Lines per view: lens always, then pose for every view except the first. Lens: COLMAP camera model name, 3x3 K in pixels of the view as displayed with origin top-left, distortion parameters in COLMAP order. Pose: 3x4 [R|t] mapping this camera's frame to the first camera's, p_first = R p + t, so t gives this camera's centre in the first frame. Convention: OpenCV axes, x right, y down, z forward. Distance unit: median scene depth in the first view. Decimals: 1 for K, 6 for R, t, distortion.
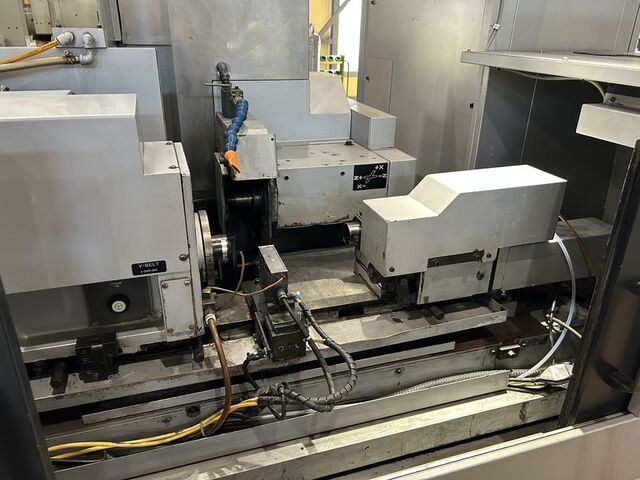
lens RADIAL K [[485.8, 0, 320.0], [0, 485.8, 240.0], [0, 0, 1]] dist [0.079609, -0.134346]
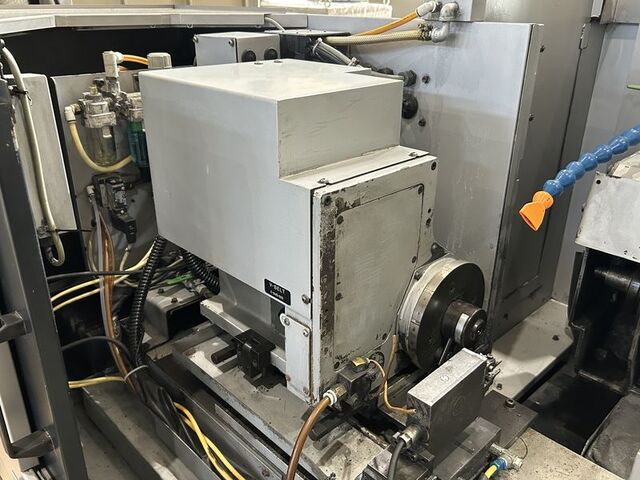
lens RADIAL K [[550.1, 0, 320.0], [0, 550.1, 240.0], [0, 0, 1]] dist [0.007599, 0.001649]
pose [[0.428051, 0.353991, -0.831542, 0.228333], [-0.360798, 0.910530, 0.201889, -0.129752], [0.828611, 0.213600, 0.517473, 0.329771]]
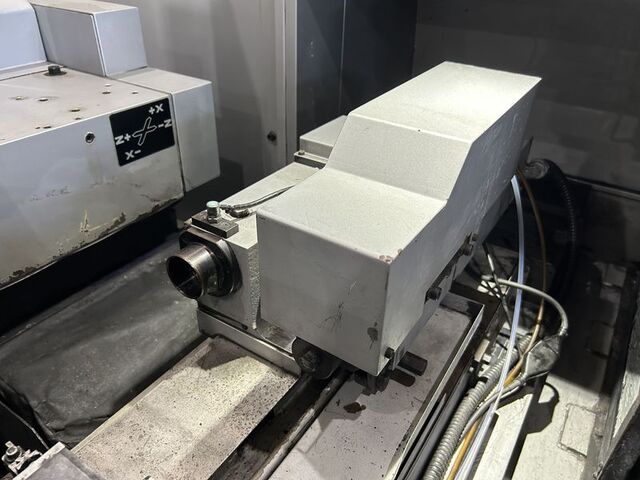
lens RADIAL K [[502.3, 0, 335.9], [0, 502.3, 240.3], [0, 0, 1]] dist [-0.001263, -0.004770]
pose [[0.774827, -0.332782, 0.537494, -0.062233], [0.238165, 0.941249, 0.239433, -0.101648], [-0.585594, -0.057507, 0.808562, 0.457040]]
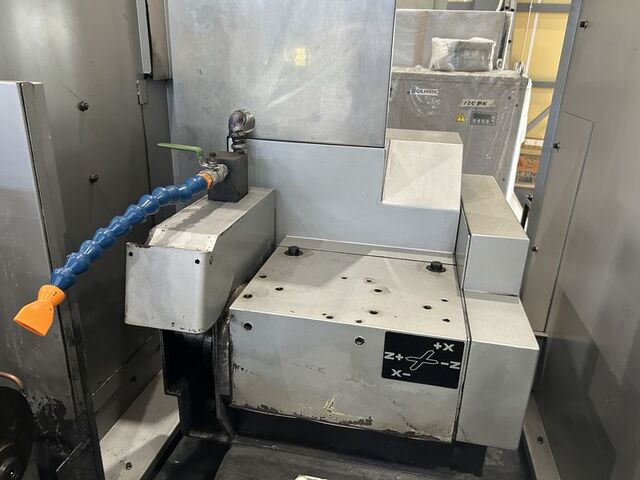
lens RADIAL K [[485.8, 0, 320.0], [0, 485.8, 240.0], [0, 0, 1]] dist [0.079609, -0.134346]
pose [[0.867881, 0.184698, -0.461161, 0.218244], [-0.218141, 0.975717, -0.019750, -0.215798], [0.446315, 0.117739, 0.887096, 0.522392]]
